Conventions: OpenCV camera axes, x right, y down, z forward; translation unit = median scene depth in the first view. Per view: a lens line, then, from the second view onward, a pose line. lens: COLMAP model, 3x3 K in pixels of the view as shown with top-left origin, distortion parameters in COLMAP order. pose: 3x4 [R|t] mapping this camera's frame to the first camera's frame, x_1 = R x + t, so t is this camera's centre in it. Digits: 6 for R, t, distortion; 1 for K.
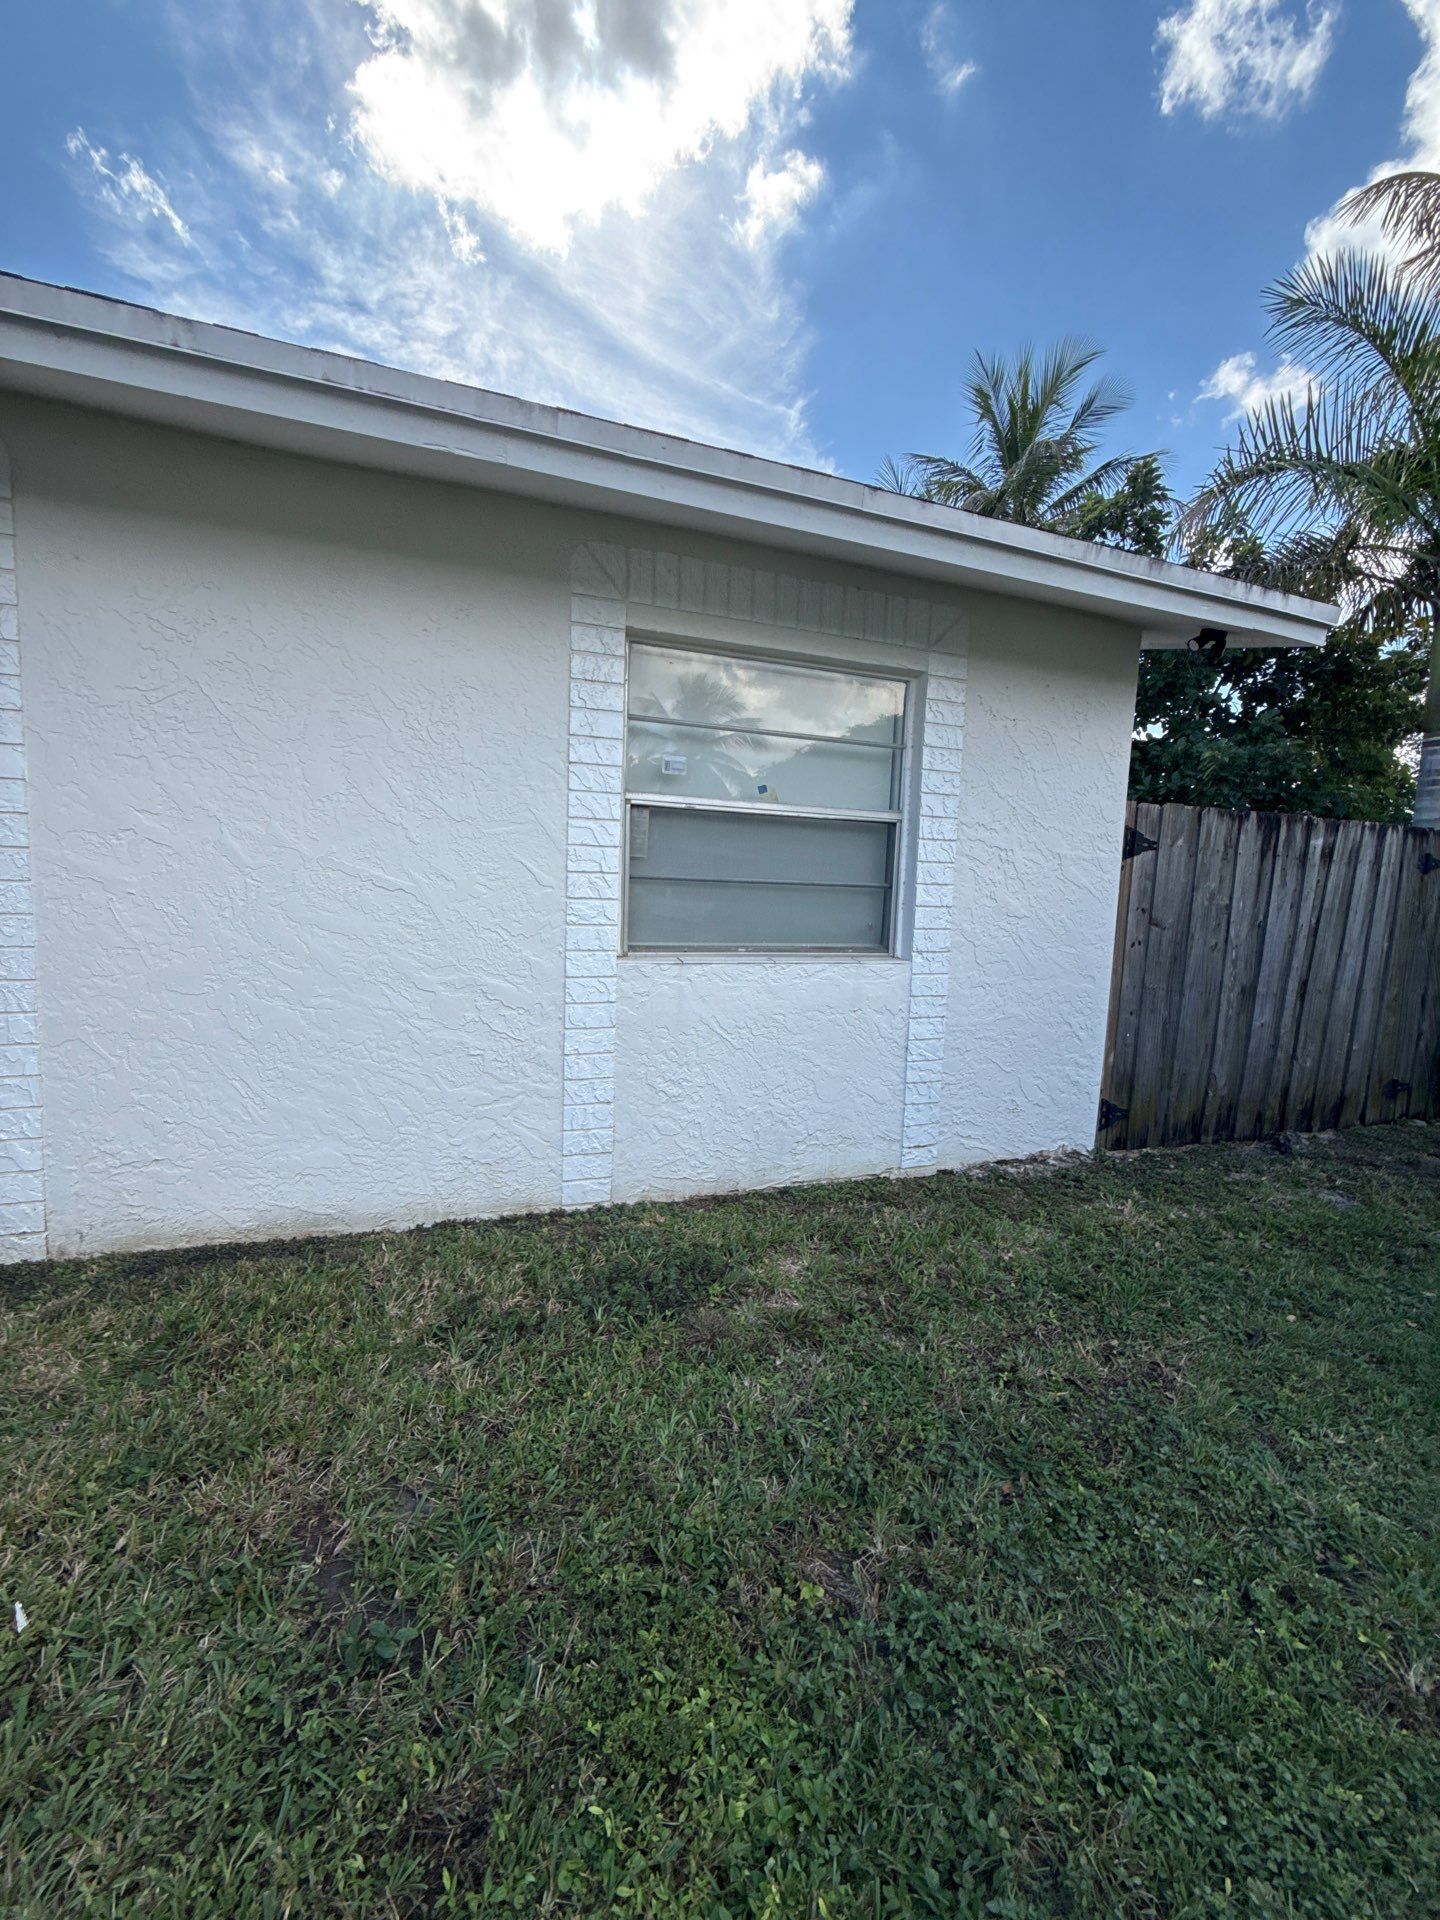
lens RADIAL K [[760.7, 0, 720.0], [0, 760.7, 960.0], [0, 0, 1]] dist [0.000476, 0.000818]
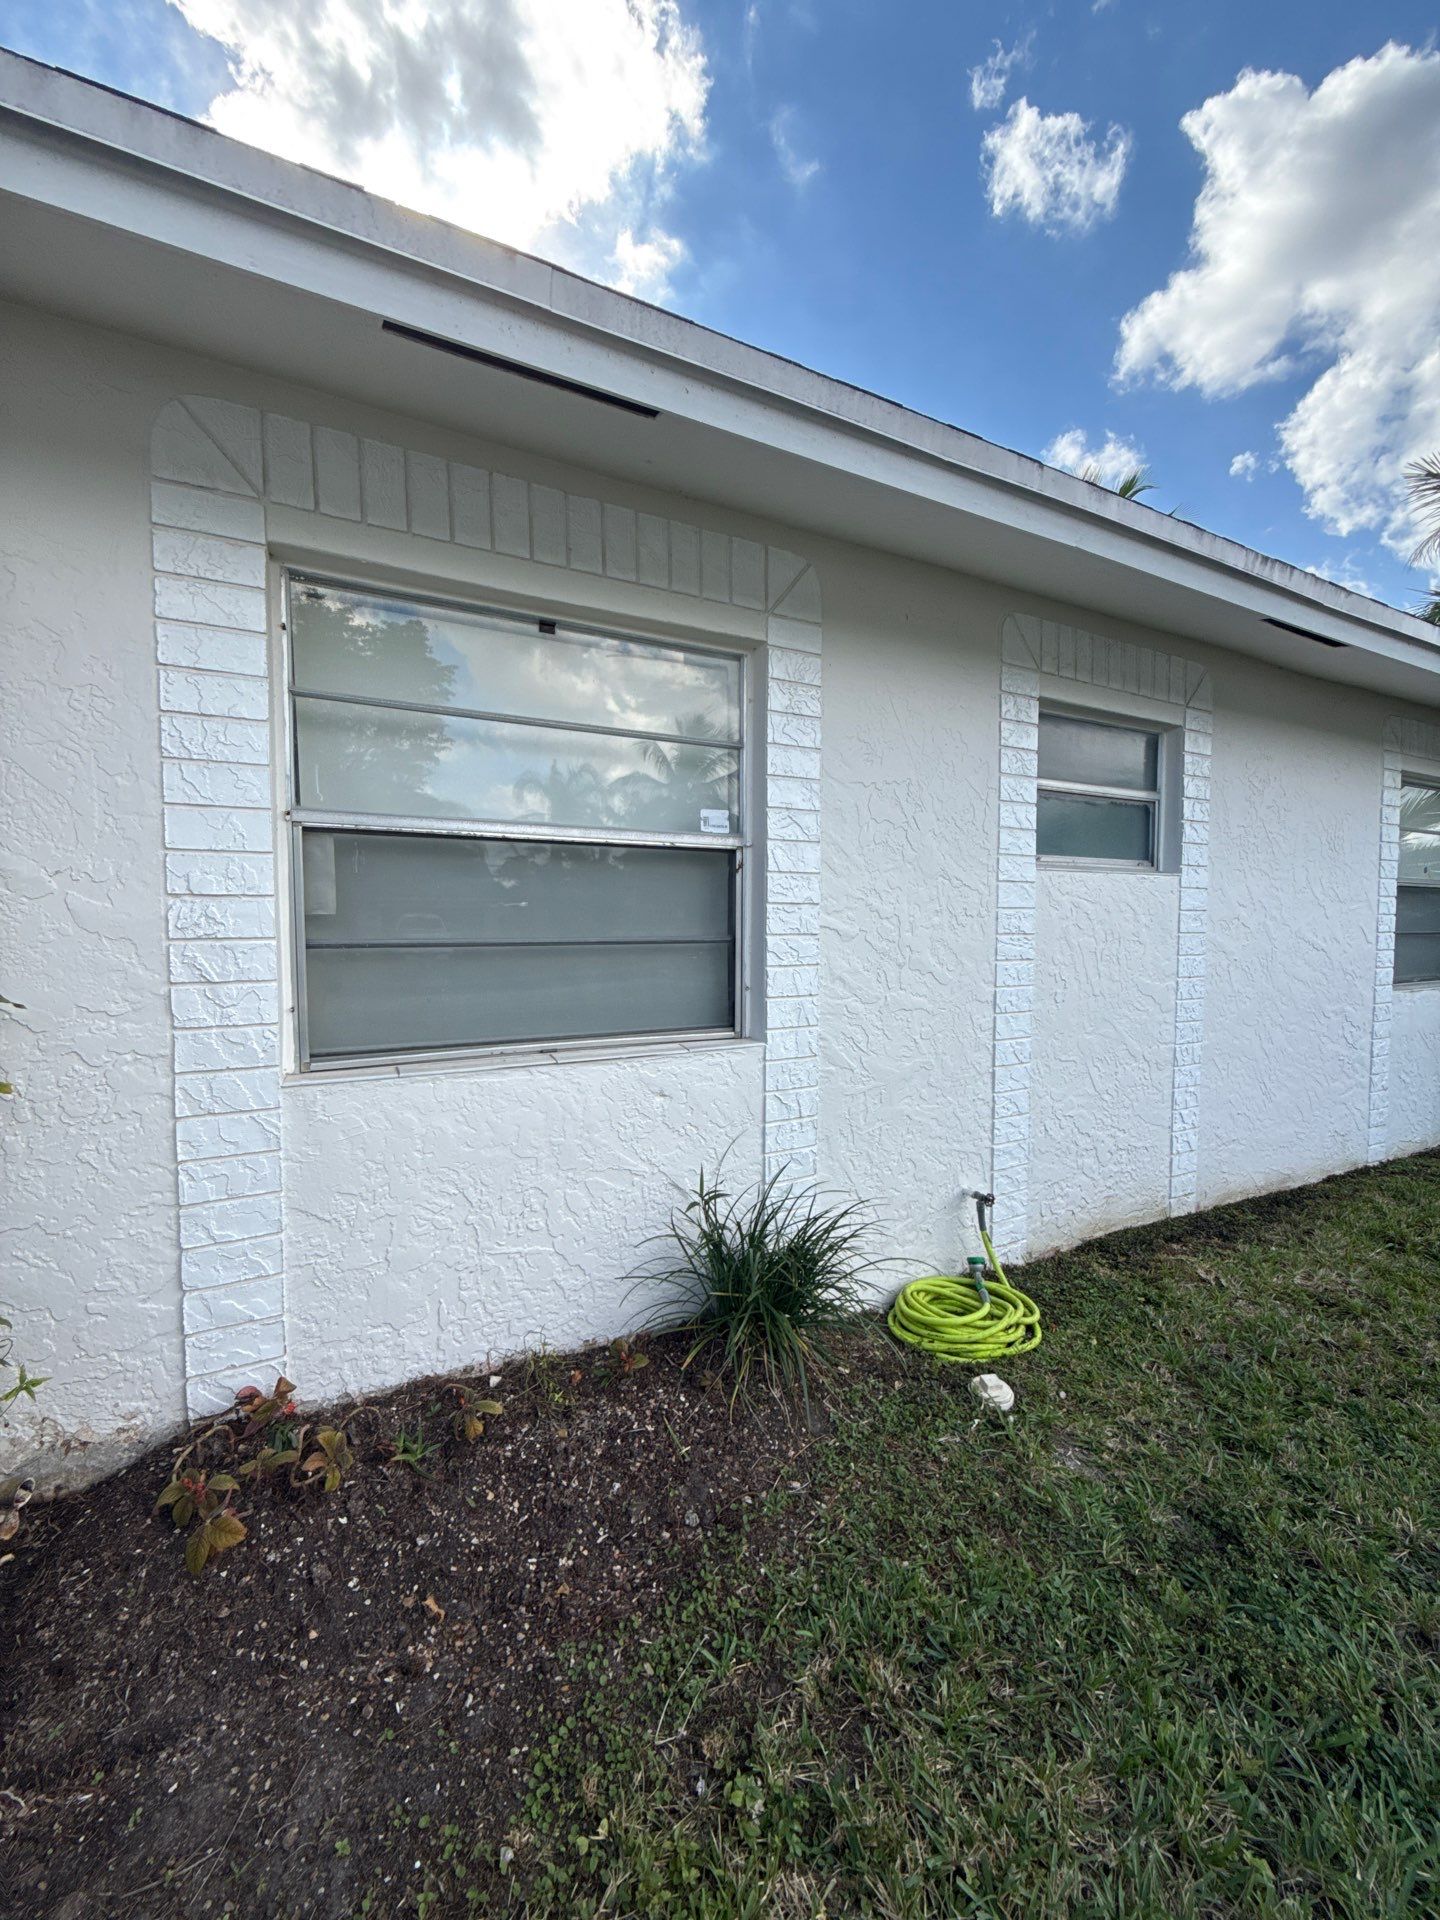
lens RADIAL K [[762.8, 0, 720.0], [0, 762.8, 960.0], [0, 0, 1]] dist [0.000374, -0.000146]
pose [[0.991018, -0.040900, 0.127323, 0.119109], [0.047033, 0.997855, -0.045543, -0.044114], [-0.125187, 0.051122, 0.990815, 0.288319]]
